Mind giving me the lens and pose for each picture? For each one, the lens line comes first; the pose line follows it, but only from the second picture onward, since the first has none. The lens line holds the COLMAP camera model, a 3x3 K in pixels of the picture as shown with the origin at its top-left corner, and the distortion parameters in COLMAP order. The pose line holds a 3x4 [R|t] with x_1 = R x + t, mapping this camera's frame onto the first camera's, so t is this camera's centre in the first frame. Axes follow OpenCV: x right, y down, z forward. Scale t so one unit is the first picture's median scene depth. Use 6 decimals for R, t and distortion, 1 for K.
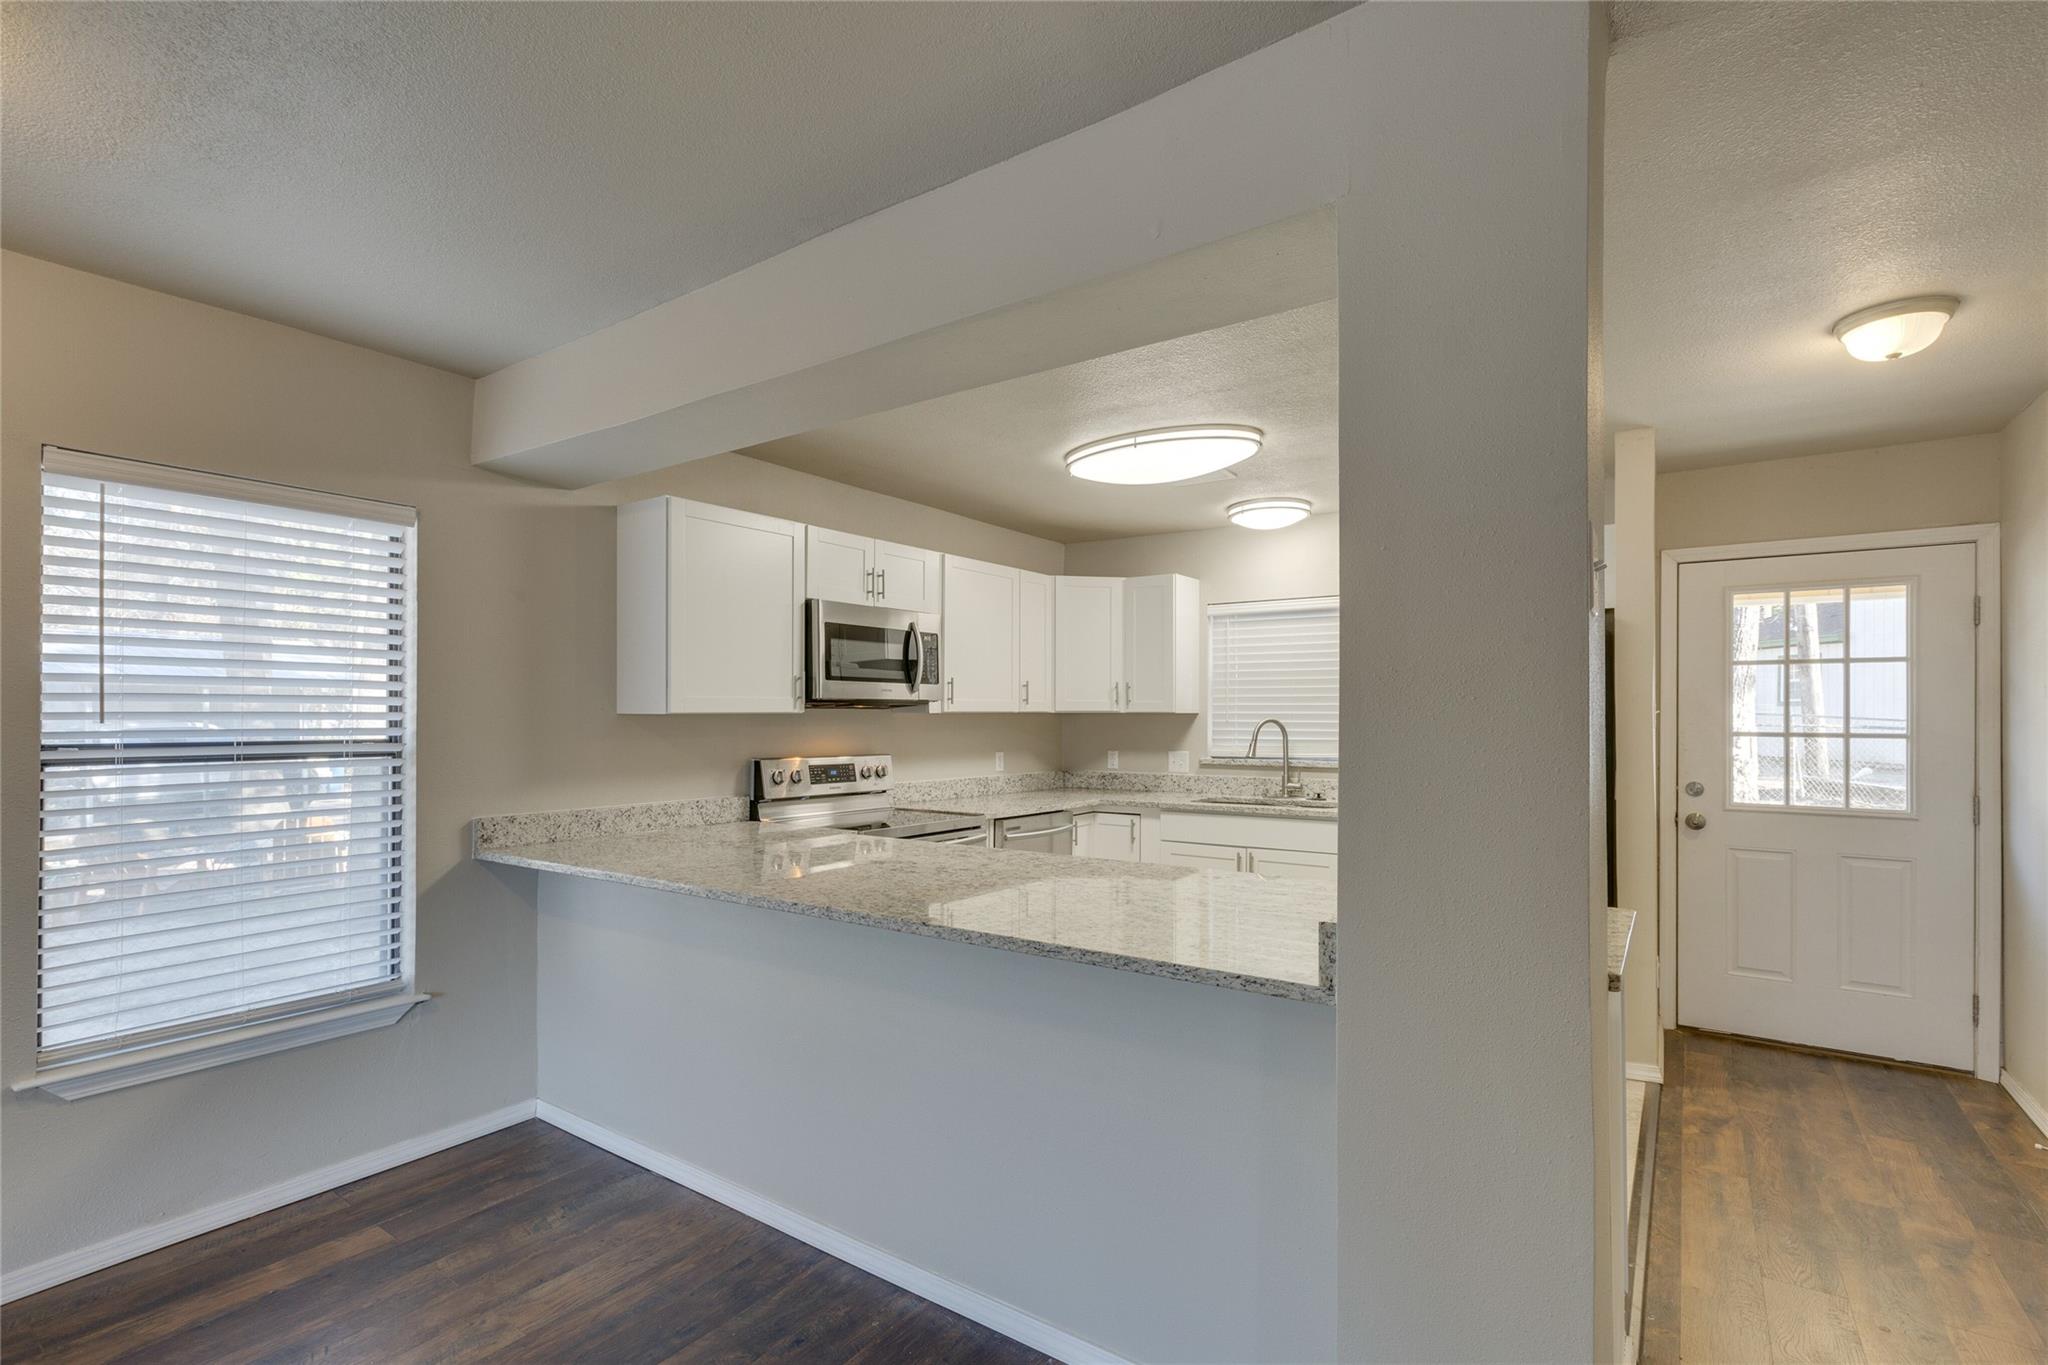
lens RADIAL K [[971.1, 0, 1018.1], [0, 971.1, 692.0], [0, 0, 1]] dist [-0.000669, 0.000060]
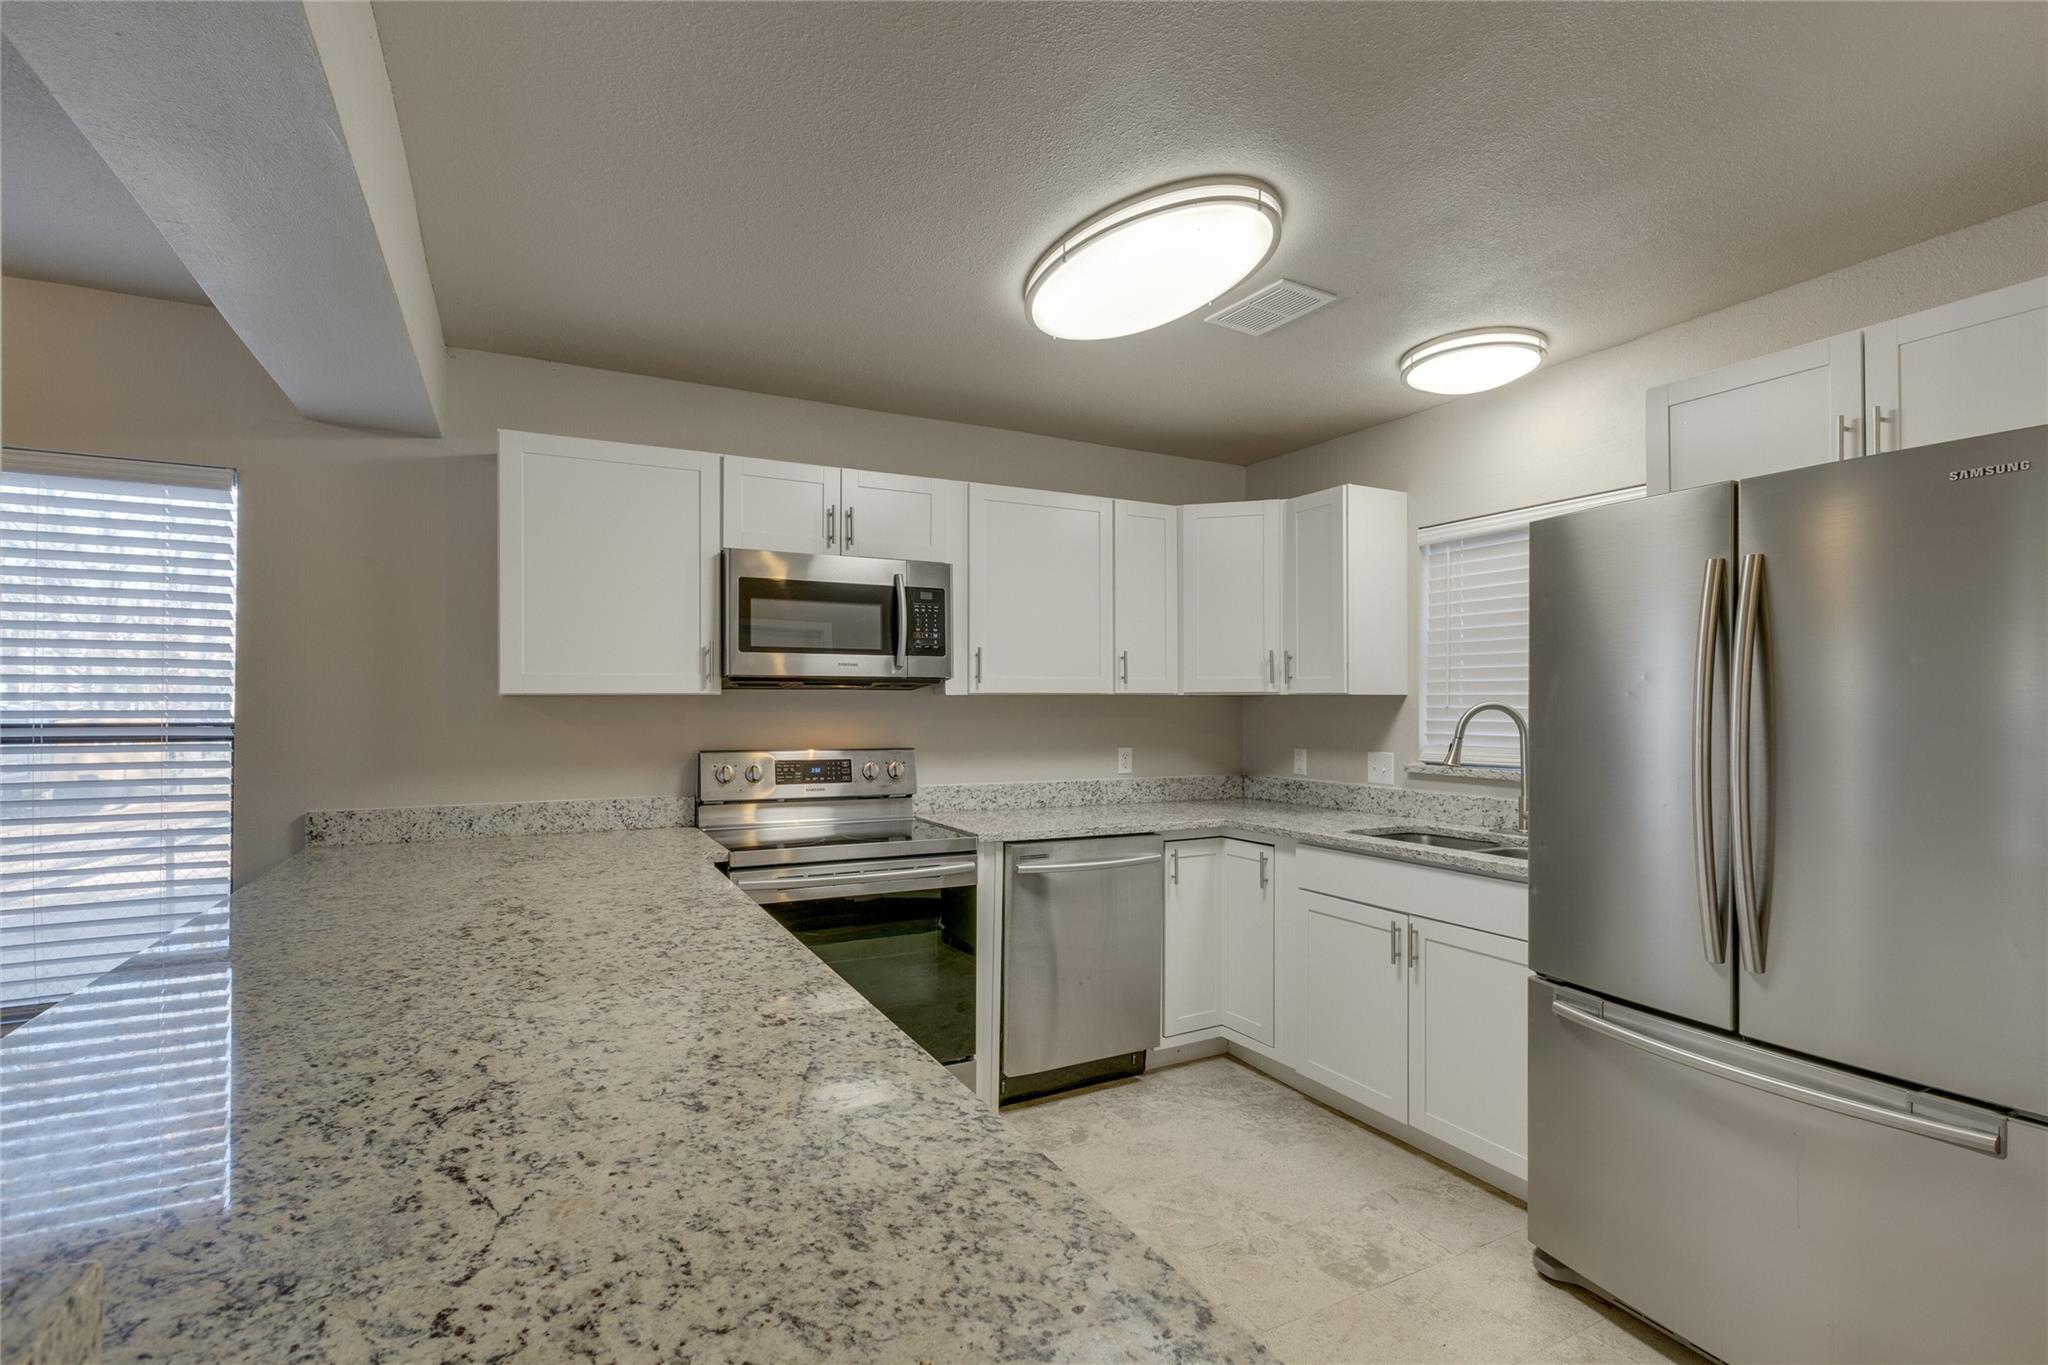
lens RADIAL K [[971.1, 0, 1018.1], [0, 971.1, 692.0], [0, 0, 1]] dist [-0.000669, 0.000060]
pose [[0.887412, -0.006069, -0.460938, 0.293079], [0.011462, 0.999895, 0.008903, 0.012563], [0.460835, -0.013184, 0.887388, 0.339649]]
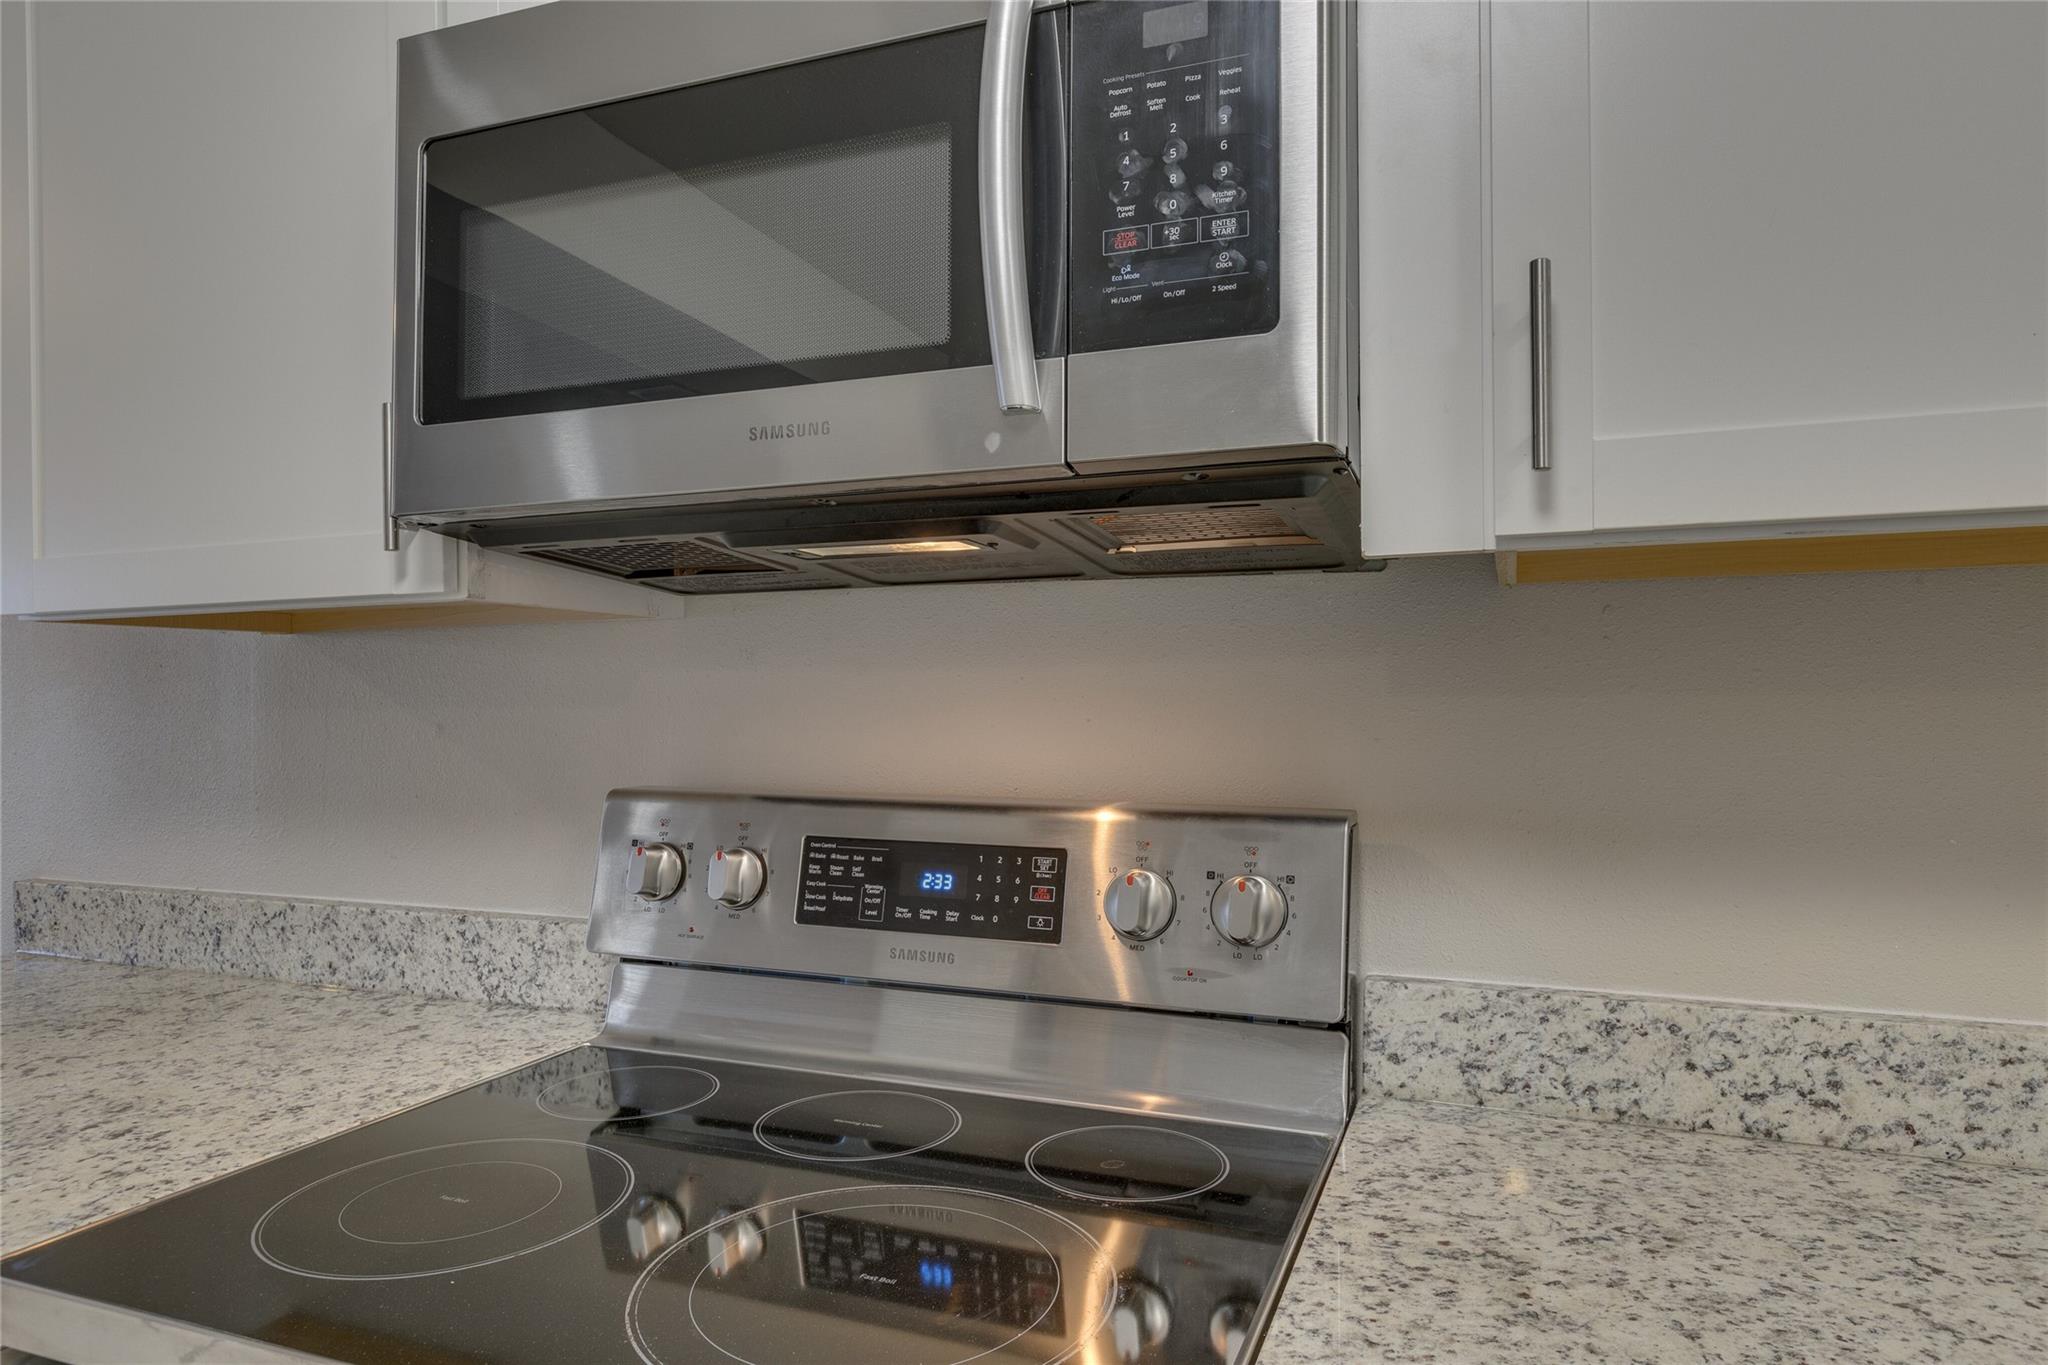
lens RADIAL K [[1228.7, 0, 1066.8], [0, 1228.7, 684.4], [0, 0, 1]] dist [0.001028, 0.001158]
pose [[0.263464, -0.008049, -0.964636, 0.067230], [0.026758, 0.999641, -0.001032, 0.037358], [0.964298, -0.025539, 0.263585, 0.873718]]
